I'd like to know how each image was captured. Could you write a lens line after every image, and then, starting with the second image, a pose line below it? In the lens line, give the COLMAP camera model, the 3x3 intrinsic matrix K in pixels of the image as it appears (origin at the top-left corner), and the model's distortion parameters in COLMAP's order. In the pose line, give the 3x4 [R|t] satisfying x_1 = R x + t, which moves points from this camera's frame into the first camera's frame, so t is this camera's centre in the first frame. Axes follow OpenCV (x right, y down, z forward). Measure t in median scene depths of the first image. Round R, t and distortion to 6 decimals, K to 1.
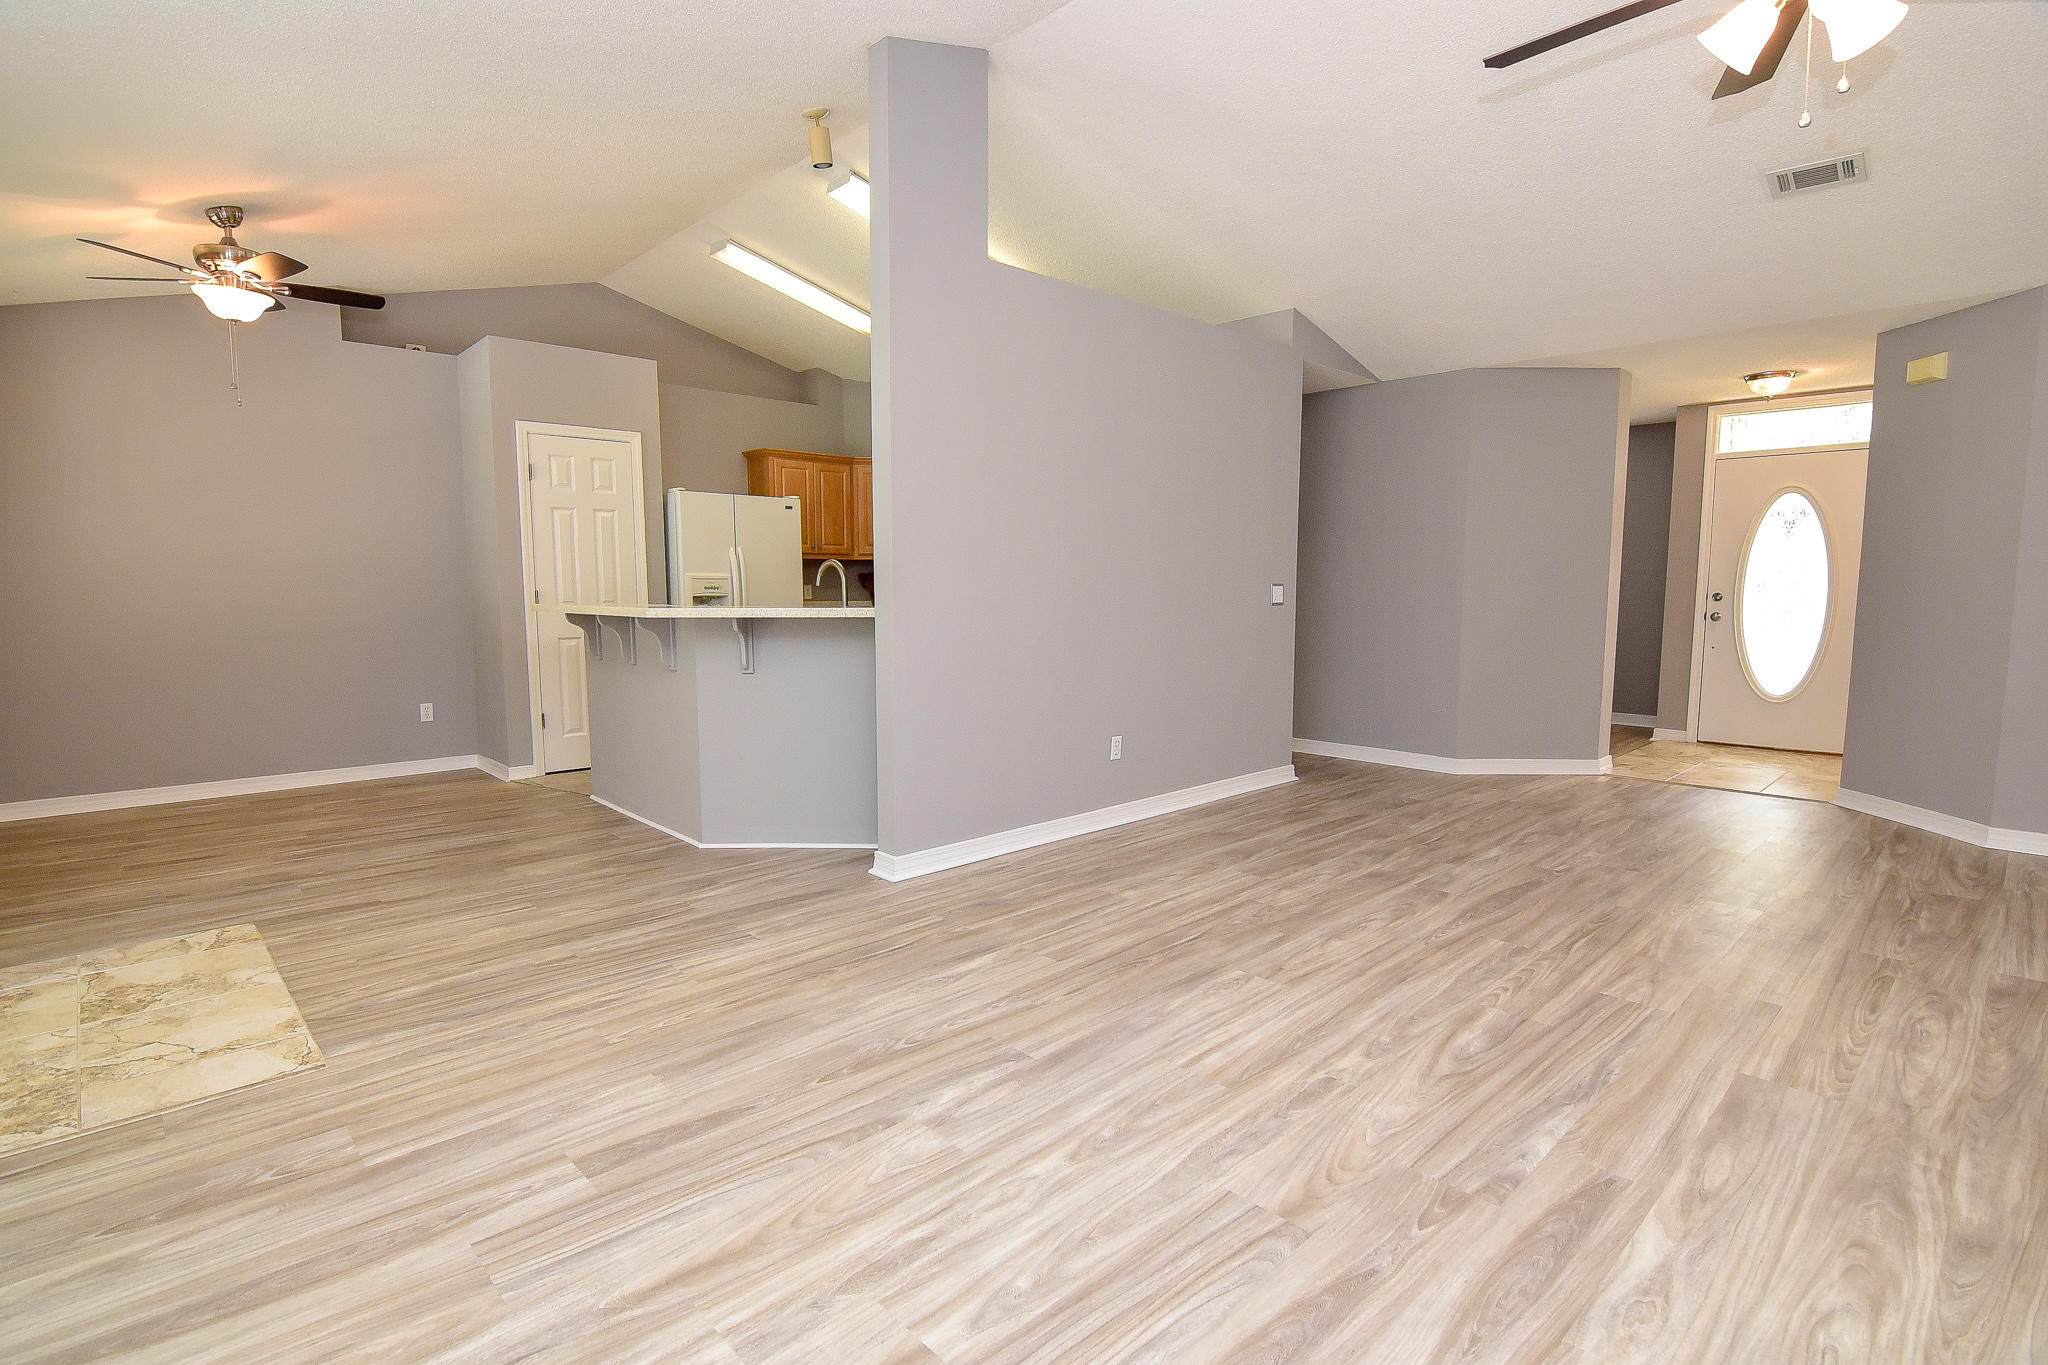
lens RADIAL K [[989.5, 0, 1019.1], [0, 989.5, 691.6], [0, 0, 1]] dist [-0.008450, -0.009149]
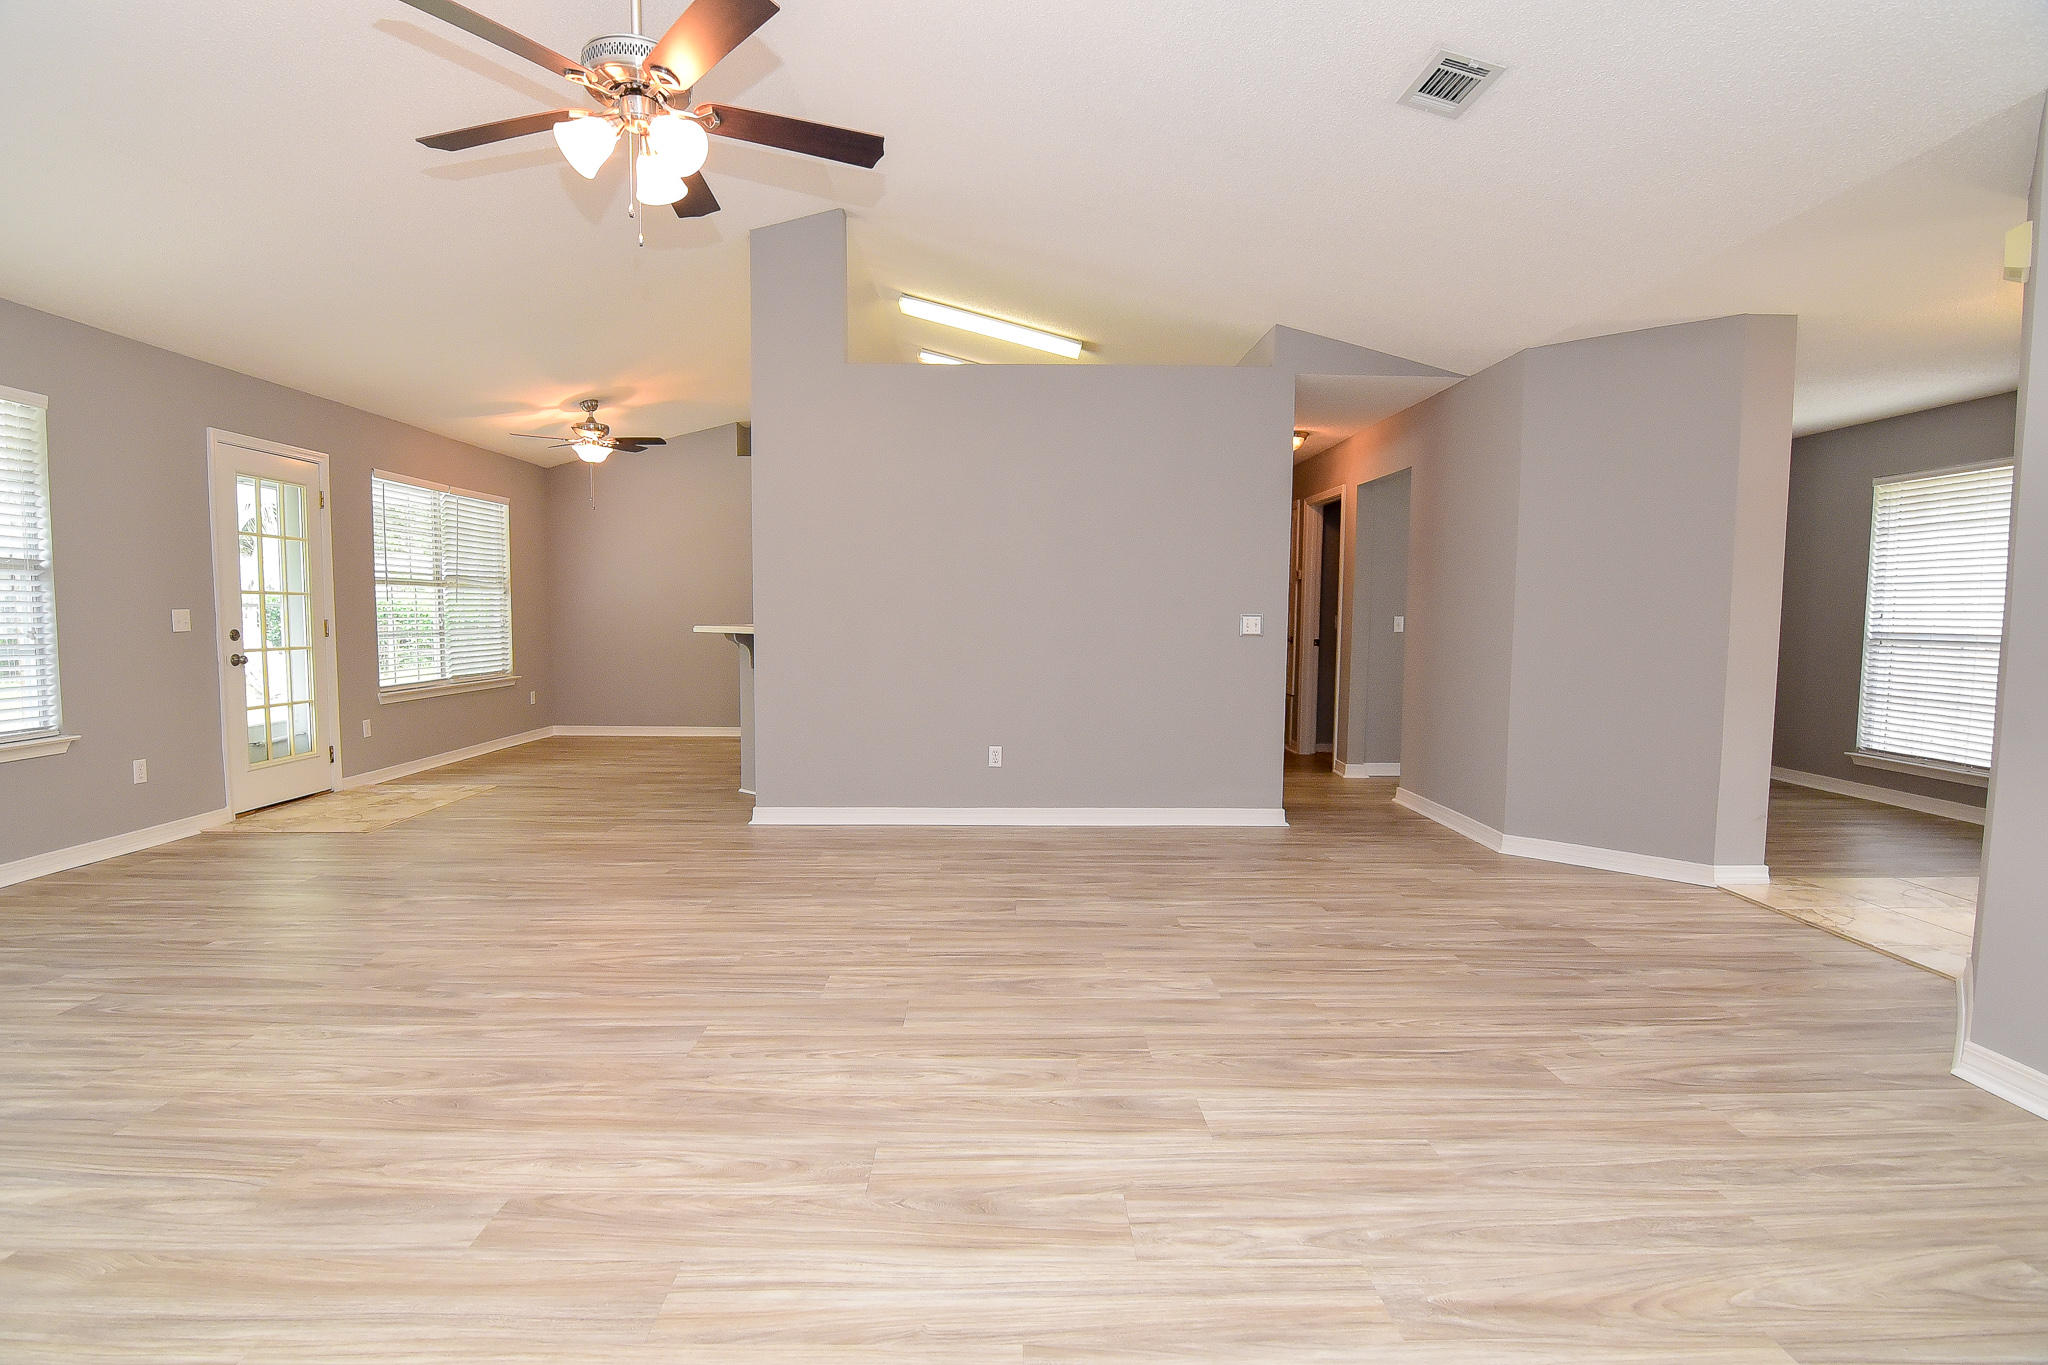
lens RADIAL K [[989.5, 0, 1019.1], [0, 989.5, 691.6], [0, 0, 1]] dist [-0.008450, -0.009149]
pose [[0.737542, 0.058722, -0.672743, 1.269381], [-0.080724, 0.996735, -0.001496, -0.025387], [0.670459, 0.055410, 0.739875, 0.255022]]
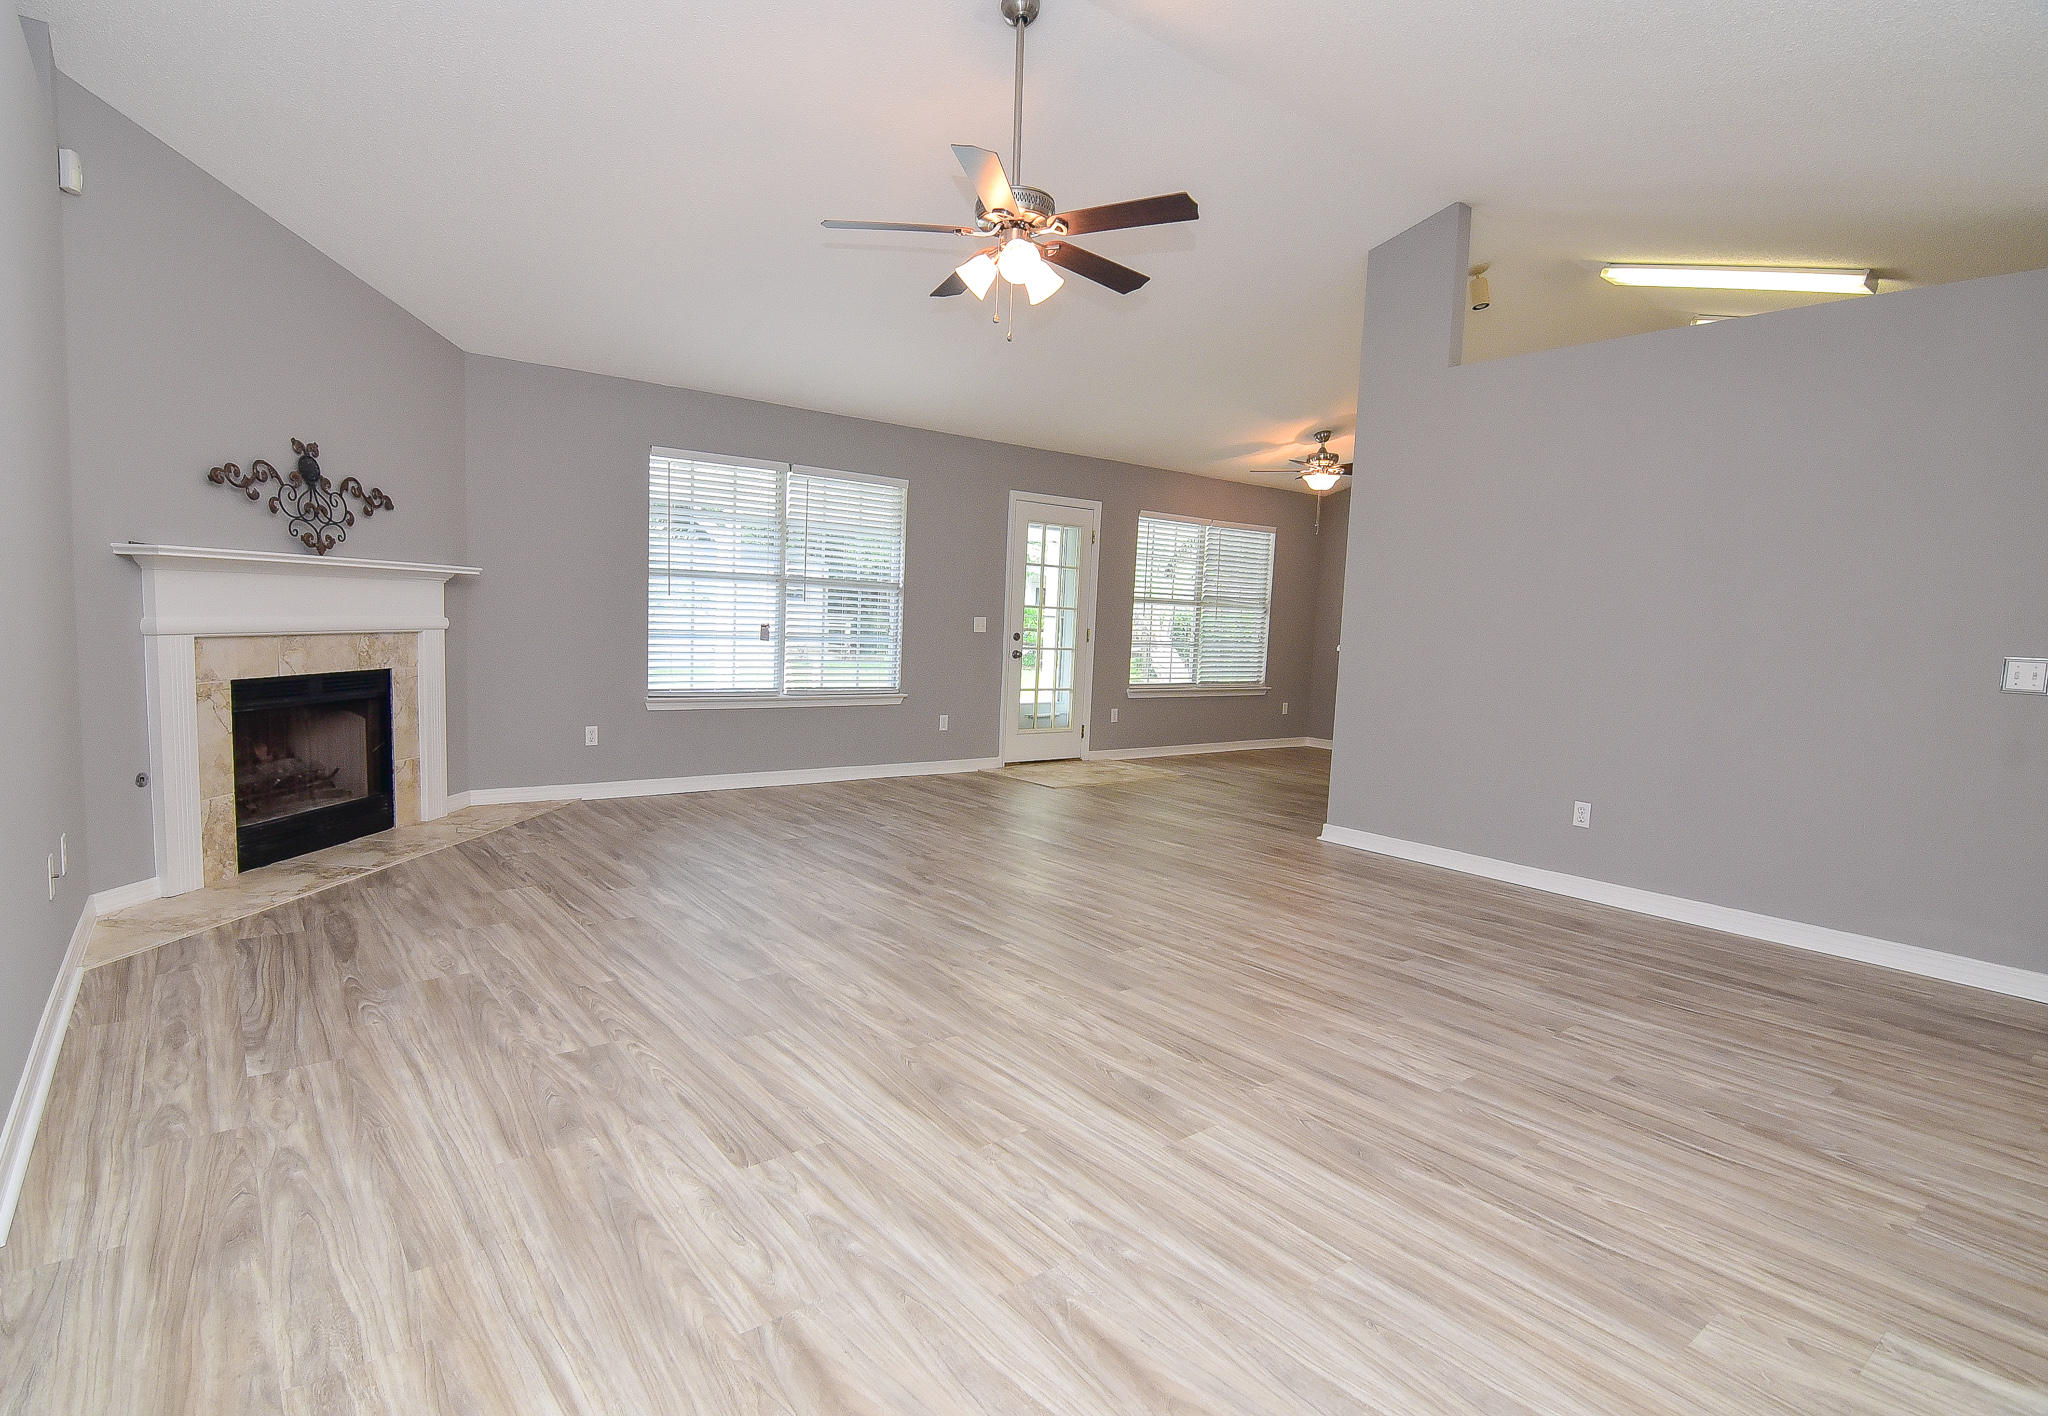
lens RADIAL K [[1027.2, 0, 979.8], [0, 1027.2, 712.6], [0, 0, 1]] dist [-0.004750, -0.012564]
pose [[-0.108836, 0.089149, -0.990054, 1.610482], [-0.147329, 0.983524, 0.104757, -0.080334], [0.983081, 0.157265, -0.093909, 0.746951]]
